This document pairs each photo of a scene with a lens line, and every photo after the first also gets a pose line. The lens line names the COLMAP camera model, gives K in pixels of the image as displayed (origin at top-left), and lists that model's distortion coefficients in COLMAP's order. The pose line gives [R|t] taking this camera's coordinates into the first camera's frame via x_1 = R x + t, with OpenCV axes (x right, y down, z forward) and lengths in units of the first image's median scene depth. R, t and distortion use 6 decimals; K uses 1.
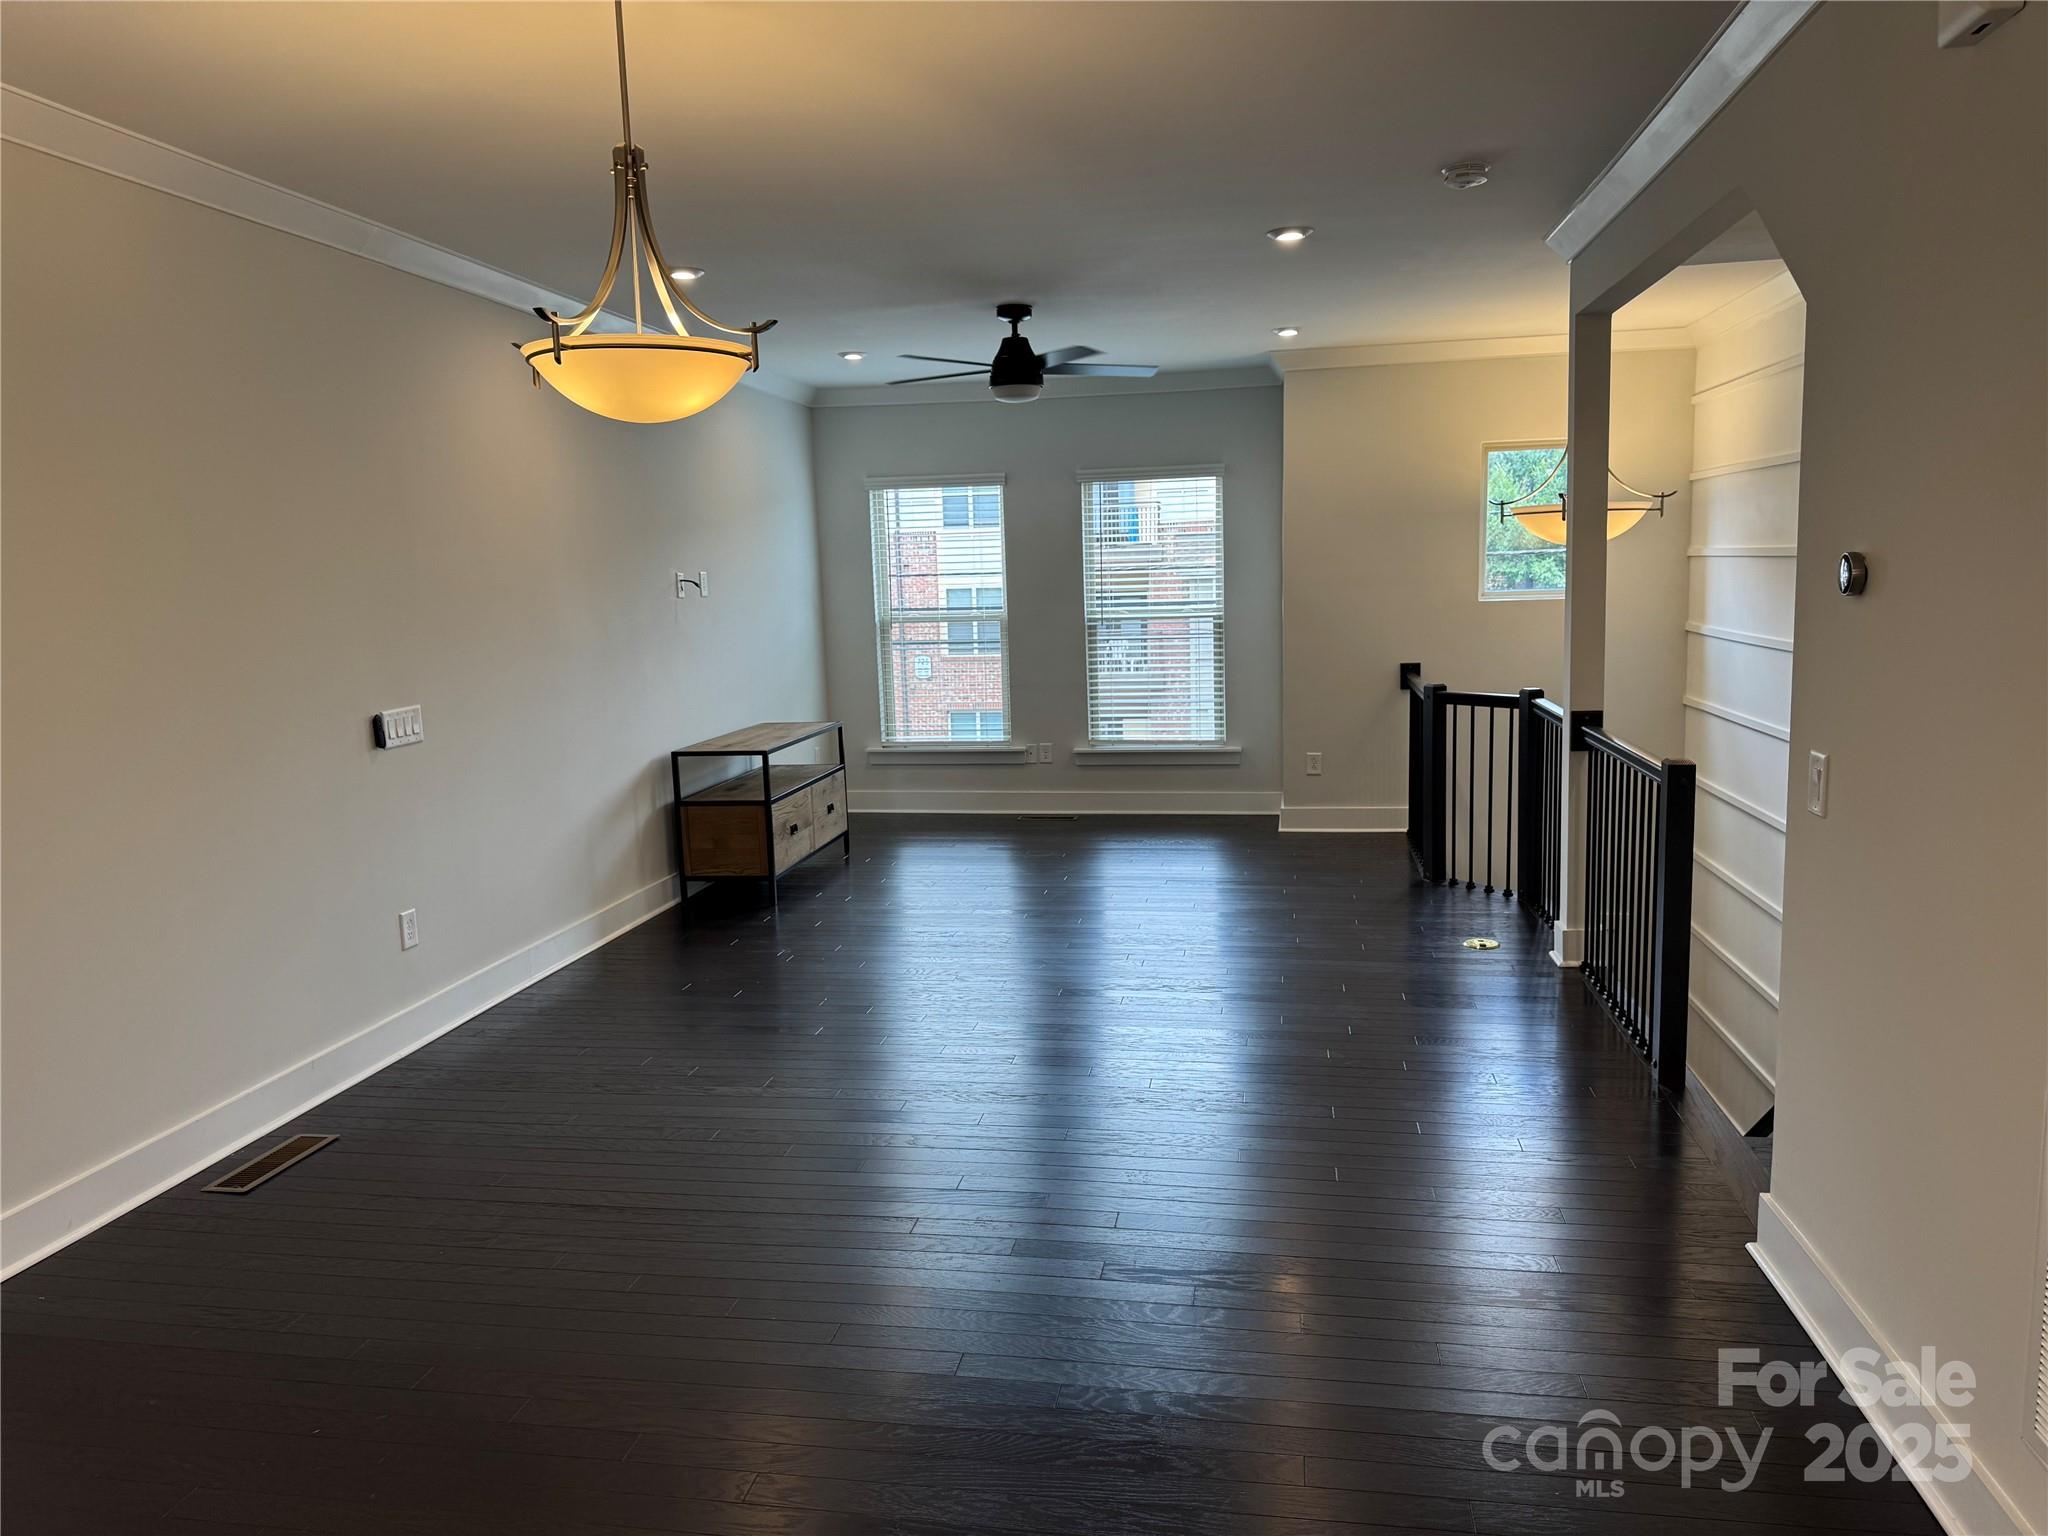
lens RADIAL K [[1453.0, 0, 1032.3], [0, 1453.0, 767.8], [0, 0, 1]] dist [0.160916, -0.239107]
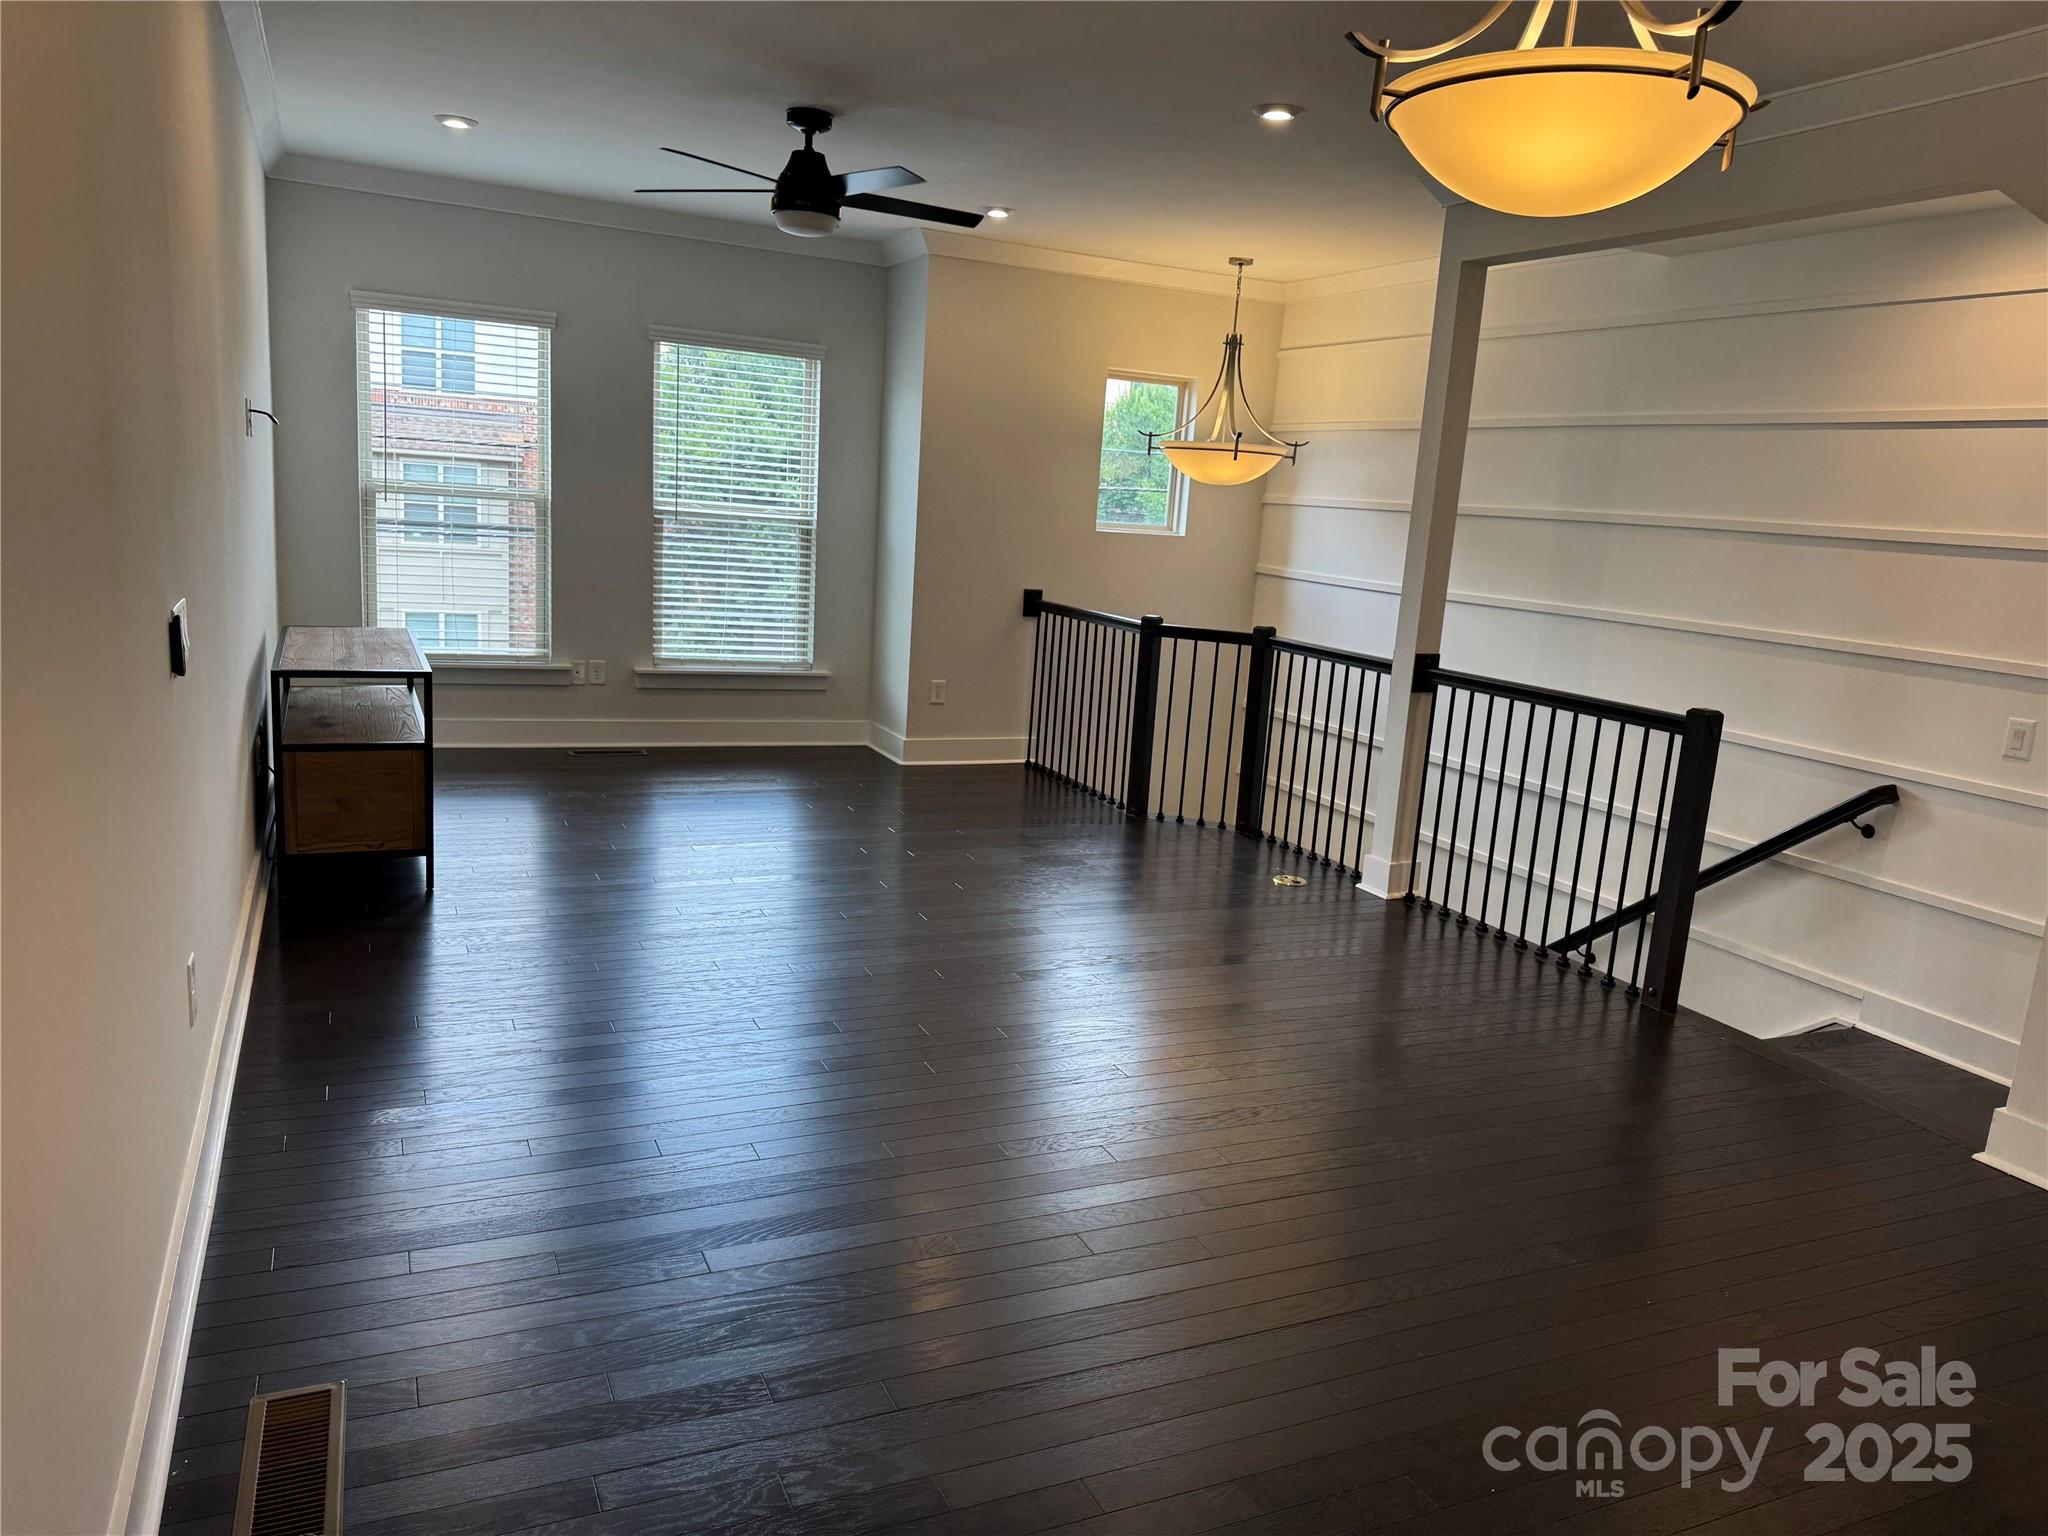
lens RADIAL K [[1453.0, 0, 1032.3], [0, 1453.0, 767.8], [0, 0, 1]] dist [0.160916, -0.239107]
pose [[0.820836, -0.021231, 0.570770, -0.293796], [-0.014544, 0.998208, 0.058046, -0.009479], [-0.570979, -0.055948, 0.819056, 0.205658]]
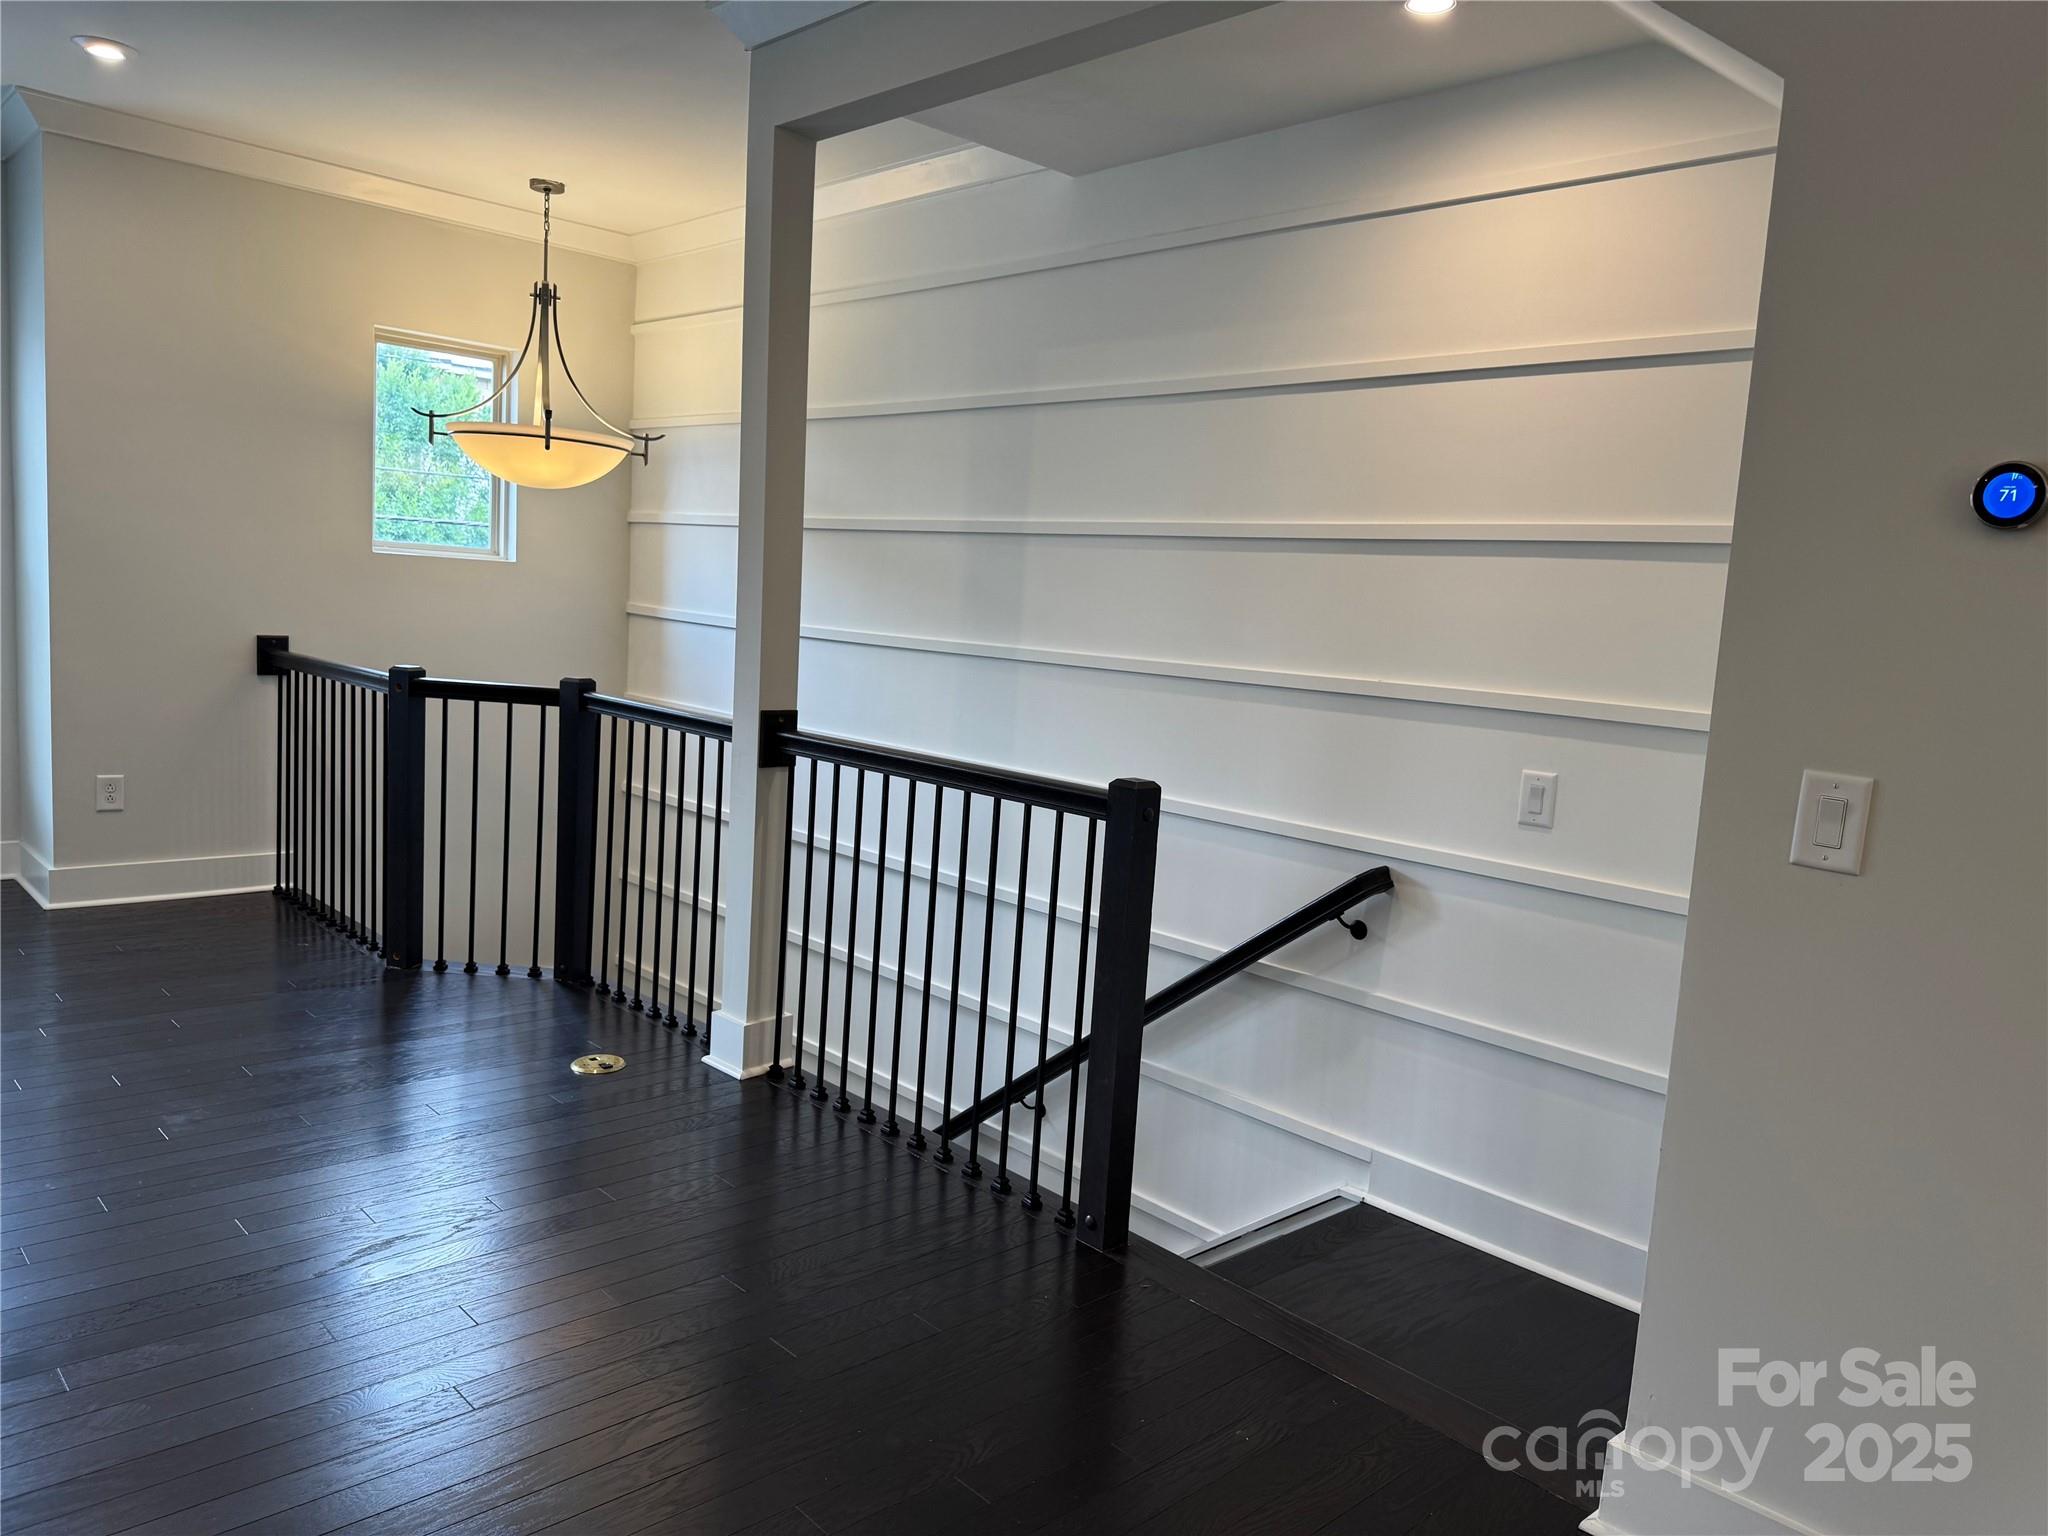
lens RADIAL K [[1463.5, 0, 1002.4], [0, 1463.5, 748.0], [0, 0, 1]] dist [0.169660, -0.244556]
pose [[0.619995, -0.016854, 0.784425, -0.070906], [0.027311, 0.999627, -0.000108, -0.011583], [-0.784130, 0.021490, 0.620224, 0.320703]]
